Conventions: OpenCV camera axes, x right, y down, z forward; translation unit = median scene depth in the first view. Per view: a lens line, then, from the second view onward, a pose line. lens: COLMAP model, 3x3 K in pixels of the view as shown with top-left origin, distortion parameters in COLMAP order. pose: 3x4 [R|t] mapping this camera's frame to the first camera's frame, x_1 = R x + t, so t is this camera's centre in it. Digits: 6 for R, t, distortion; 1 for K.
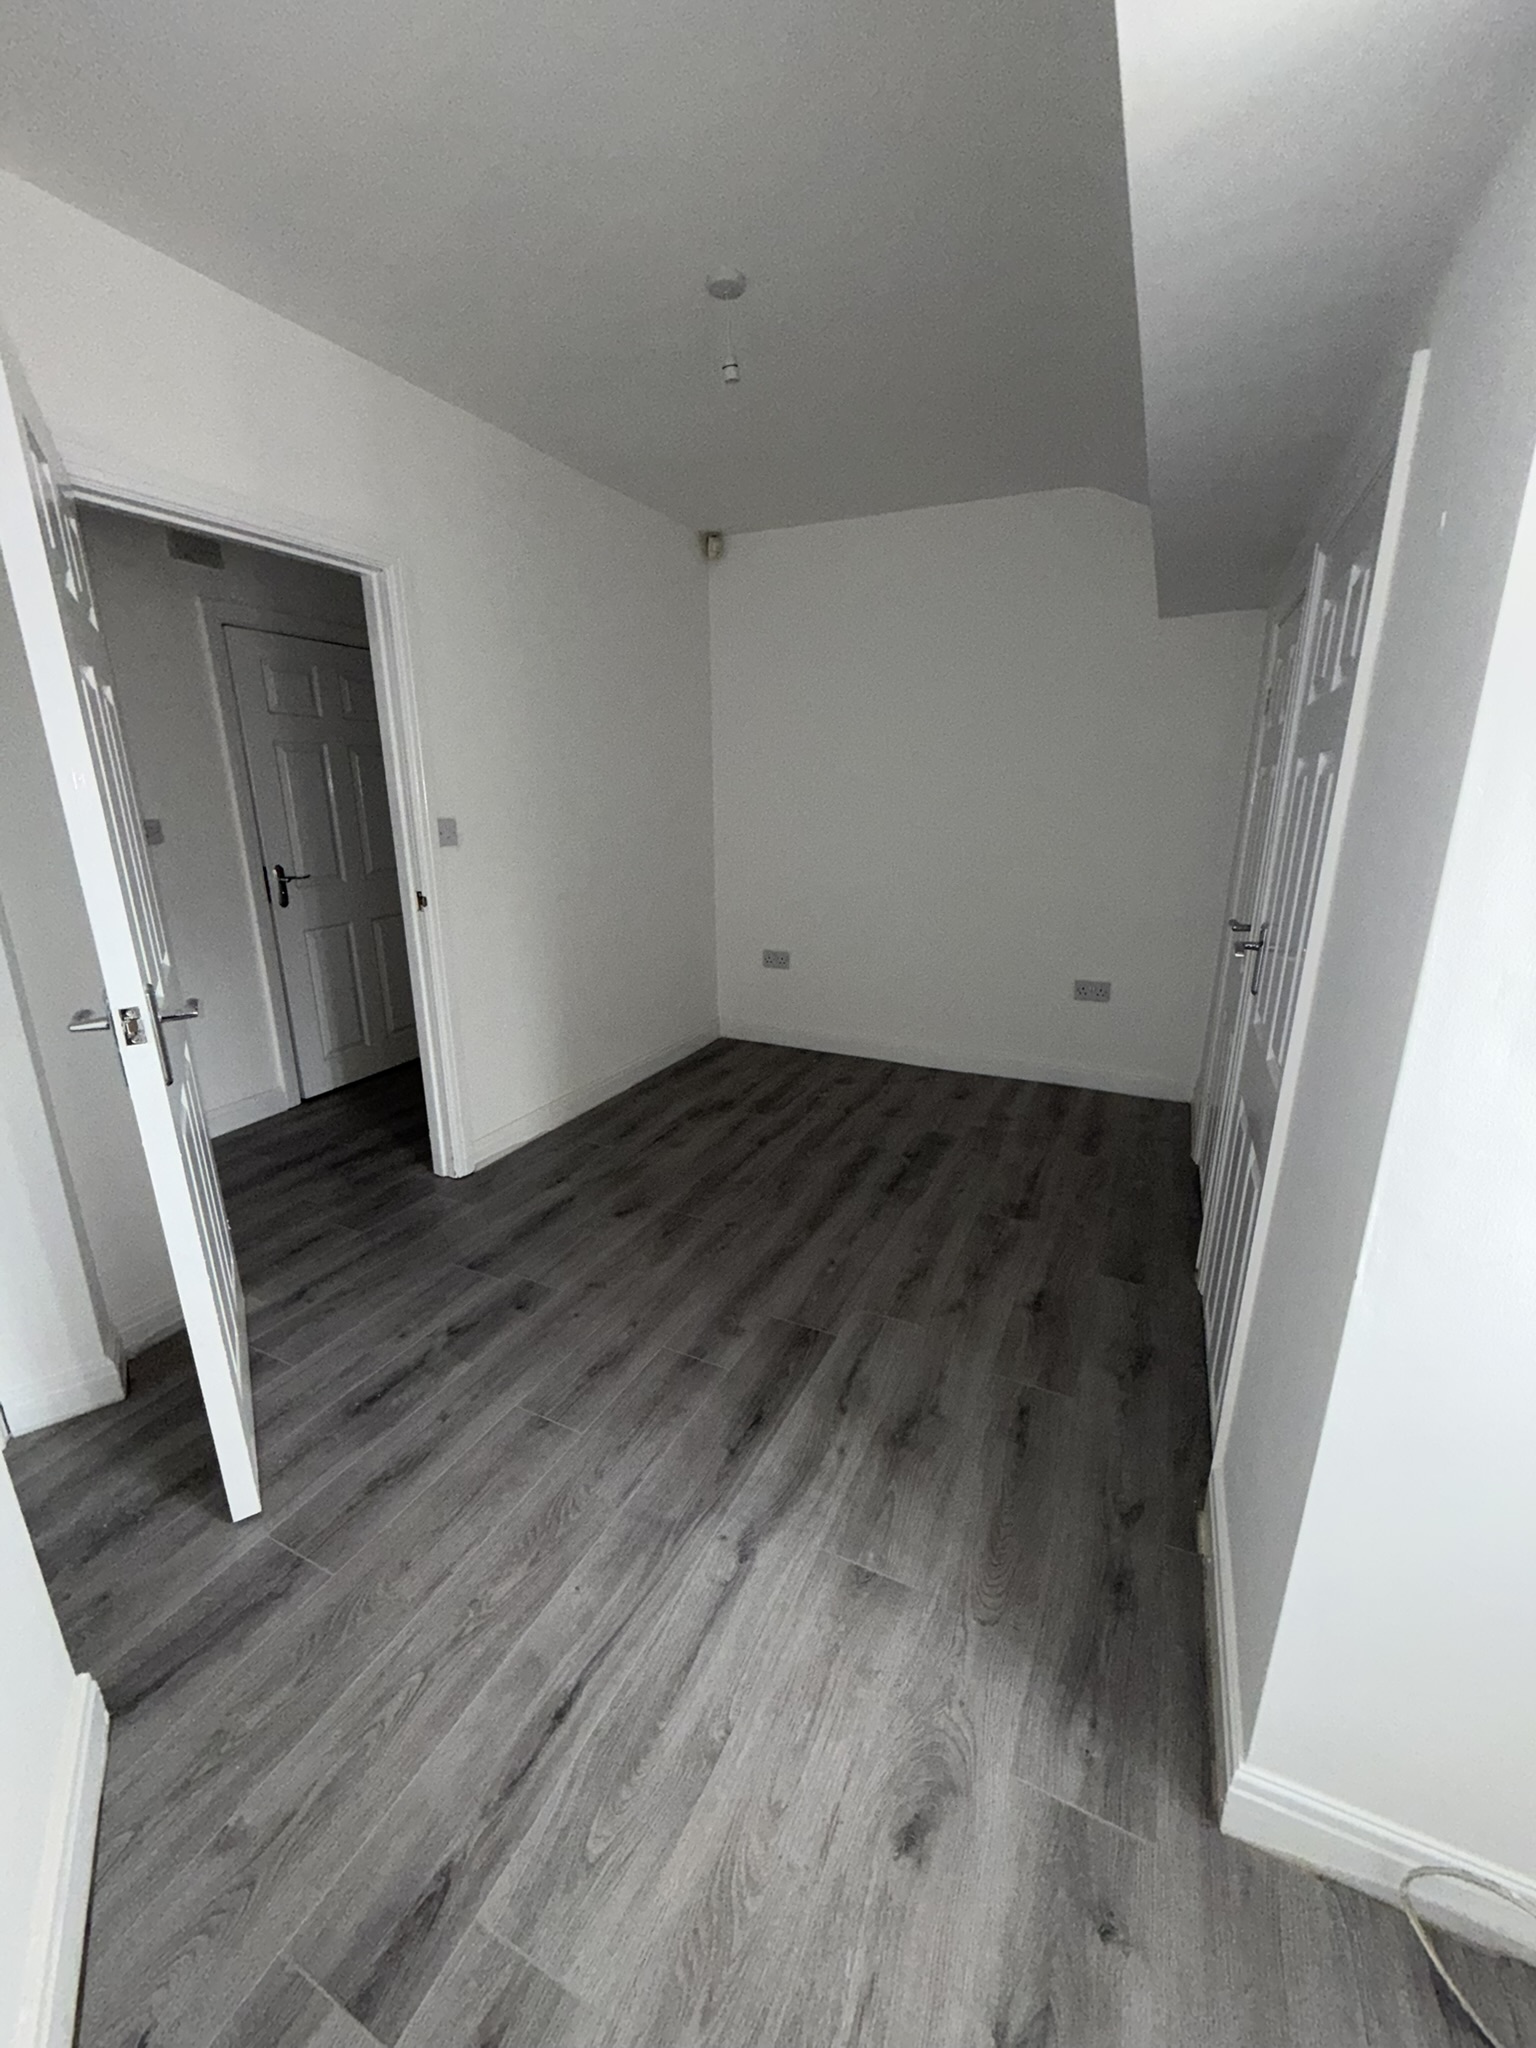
lens RADIAL K [[807.4, 0, 746.6], [0, 807.4, 1013.5], [0, 0, 1]] dist [-0.000683, 0.000020]
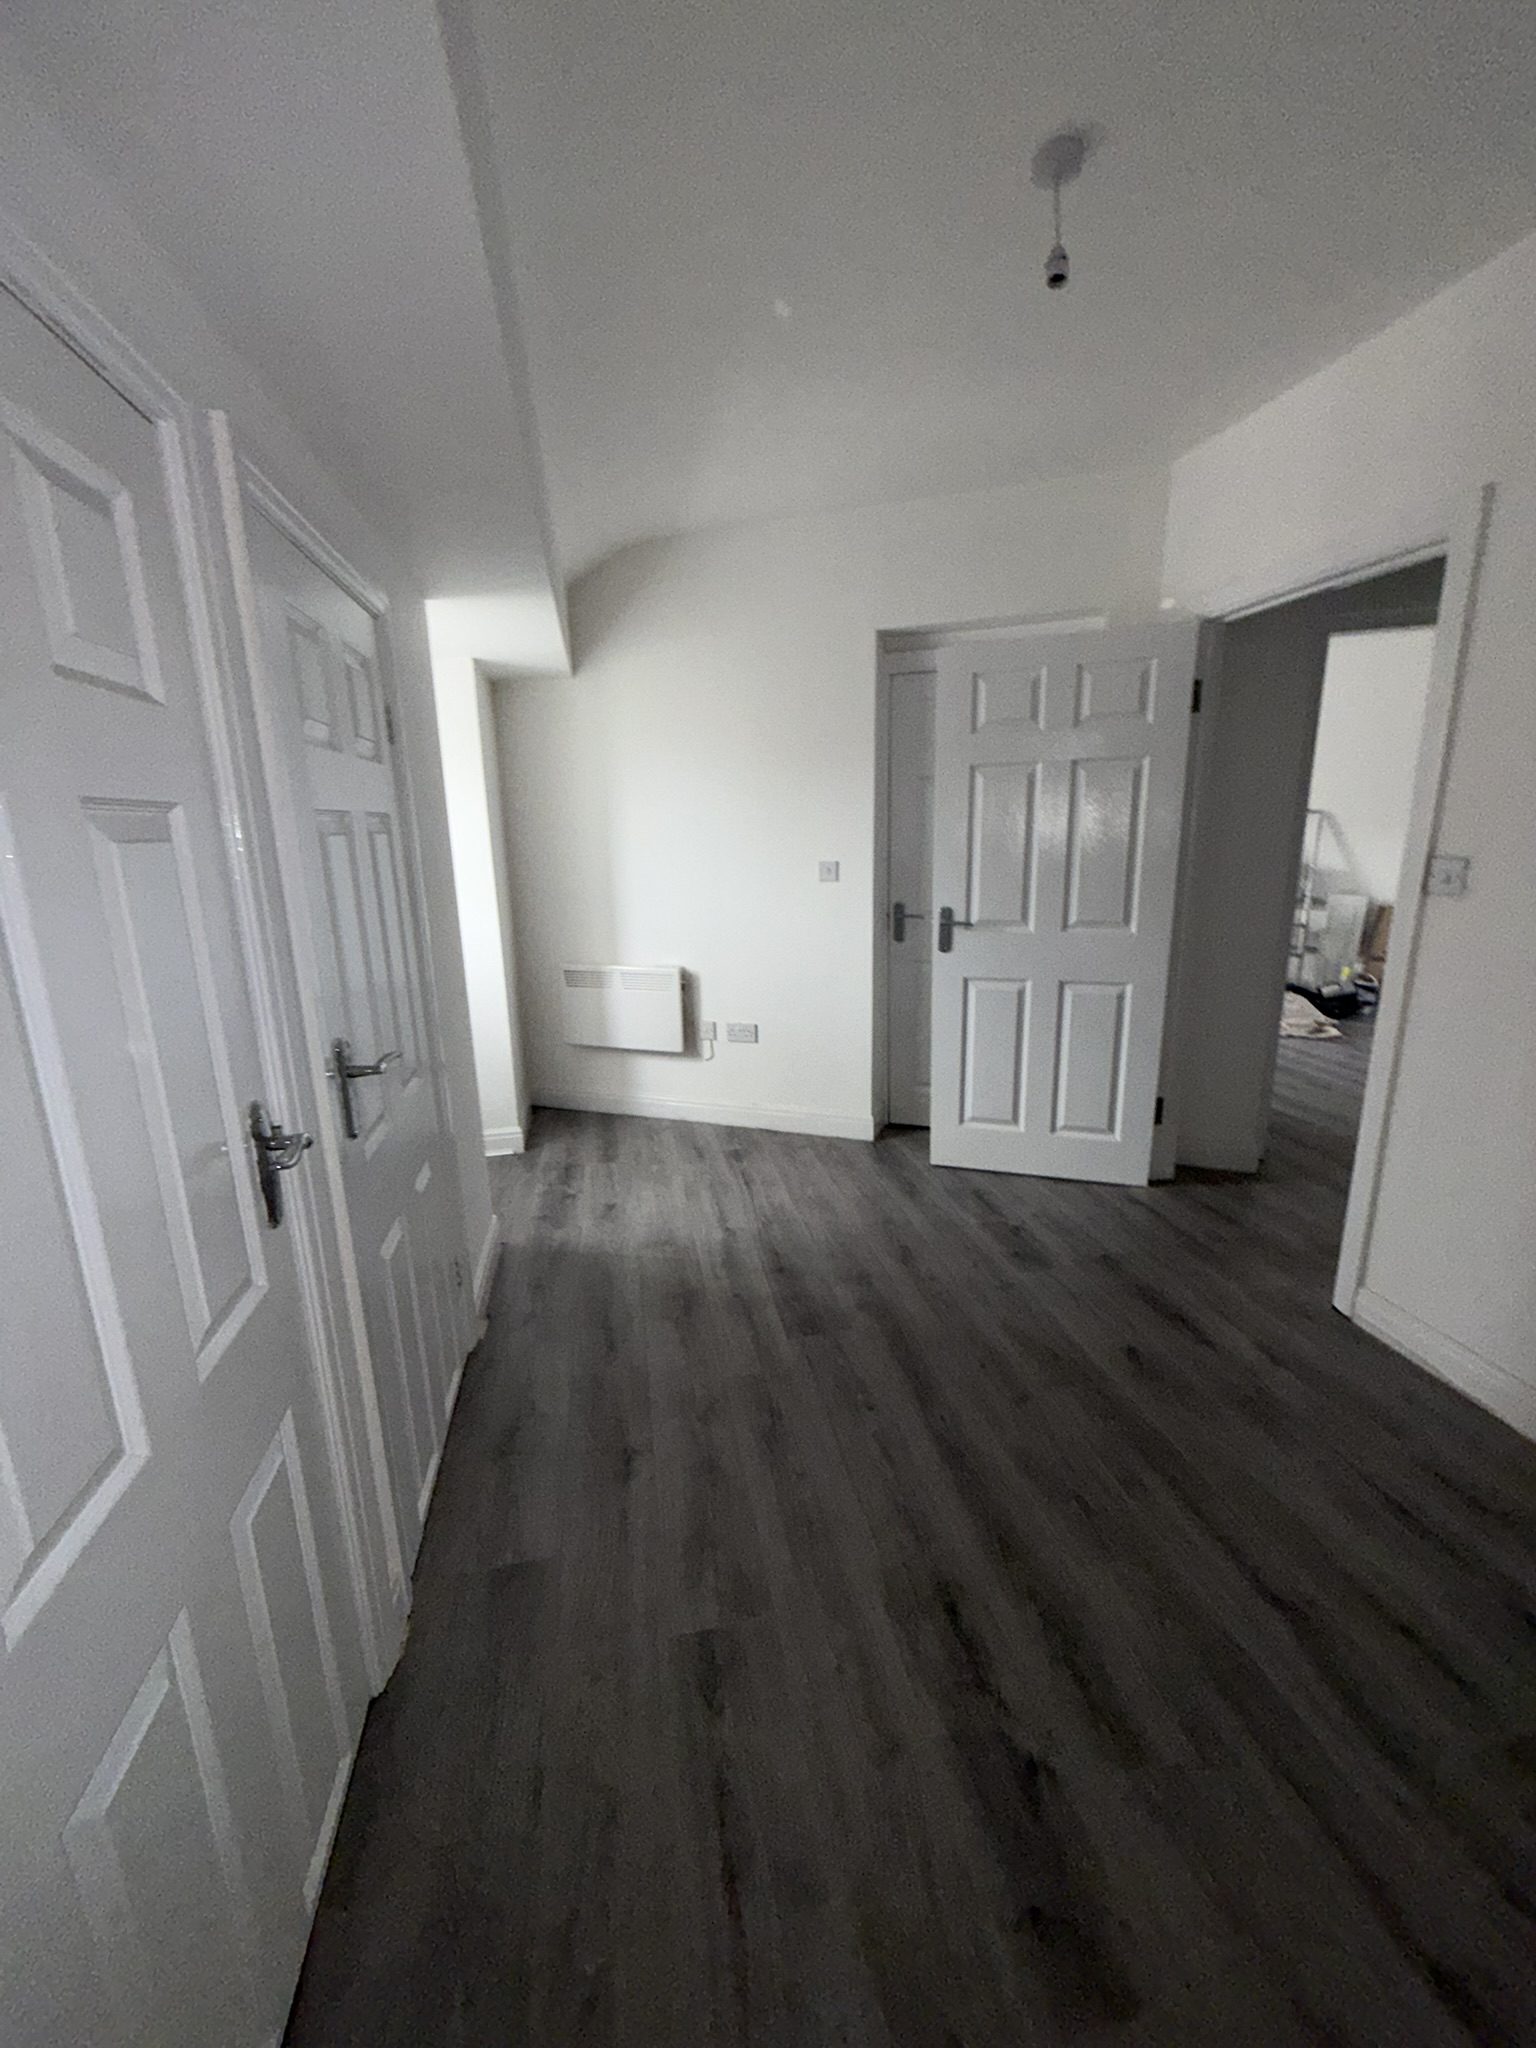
lens RADIAL K [[807.8, 0, 788.5], [0, 807.8, 1015.8], [0, 0, 1]] dist [-0.008139, 0.000235]
pose [[-0.768905, 0.168103, -0.616869, 0.678776], [-0.150199, 0.890324, 0.429840, -0.424485], [0.621471, 0.423159, -0.659326, 1.487849]]
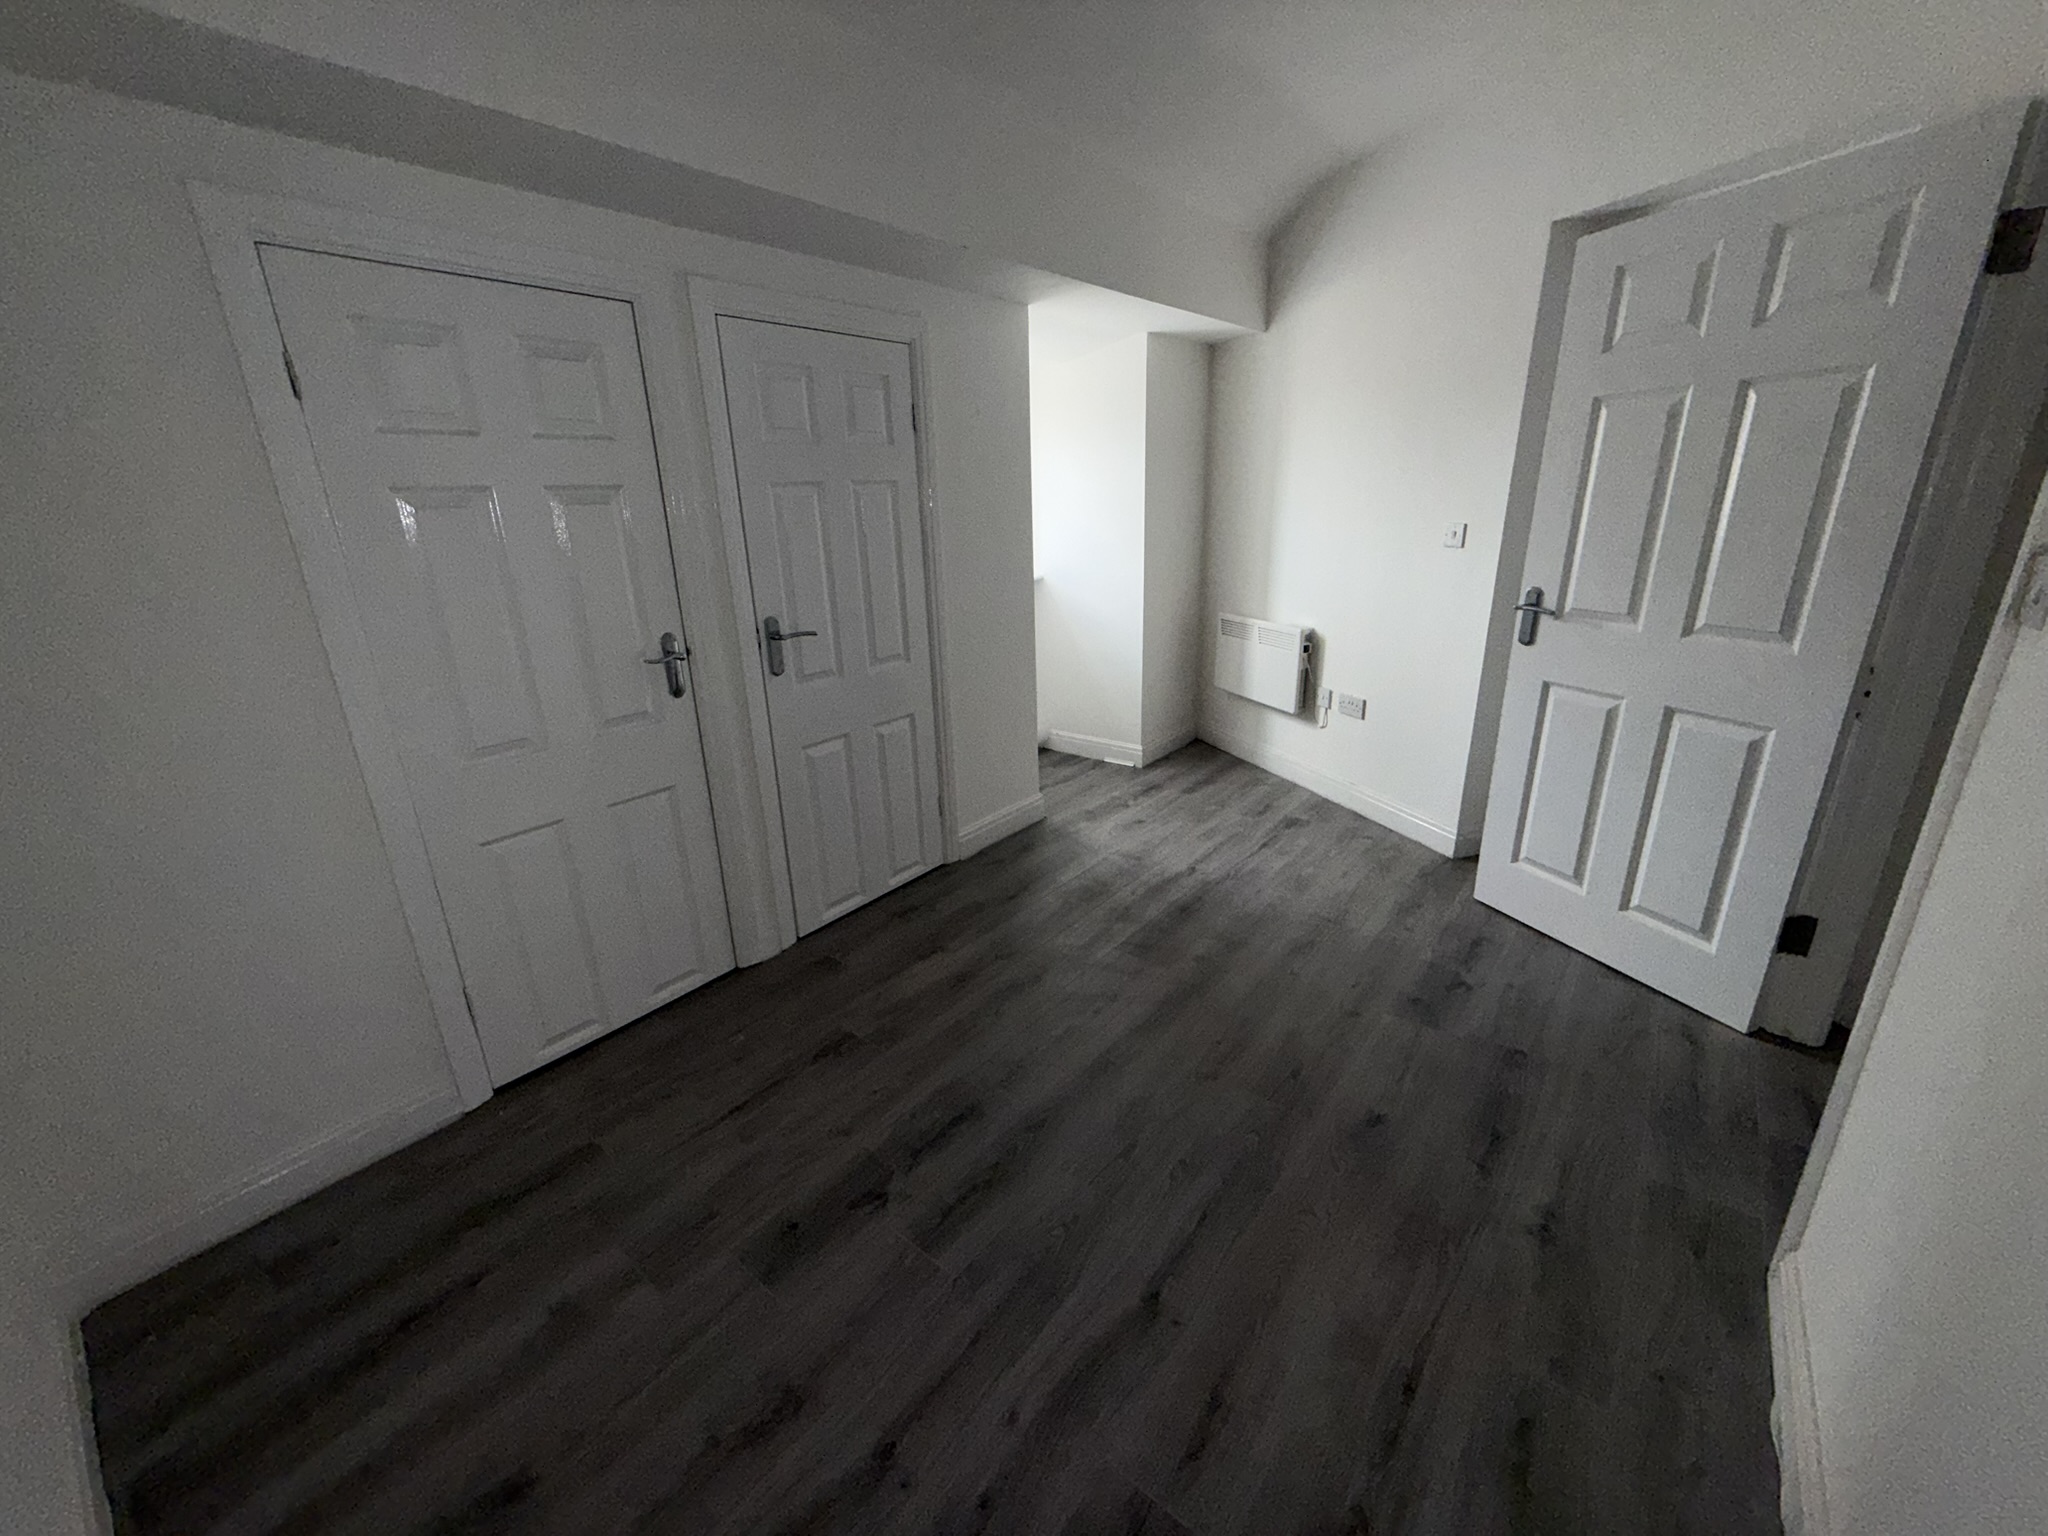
lens RADIAL K [[822.5, 0, 1029.3], [0, 822.5, 770.3], [0, 0, 1]] dist [-0.004602, 0.000104]
pose [[-0.981653, -0.029148, 0.188435, 0.012798], [0.083521, 0.822666, 0.562356, -0.517951], [-0.171410, 0.567777, -0.805138, 1.828502]]
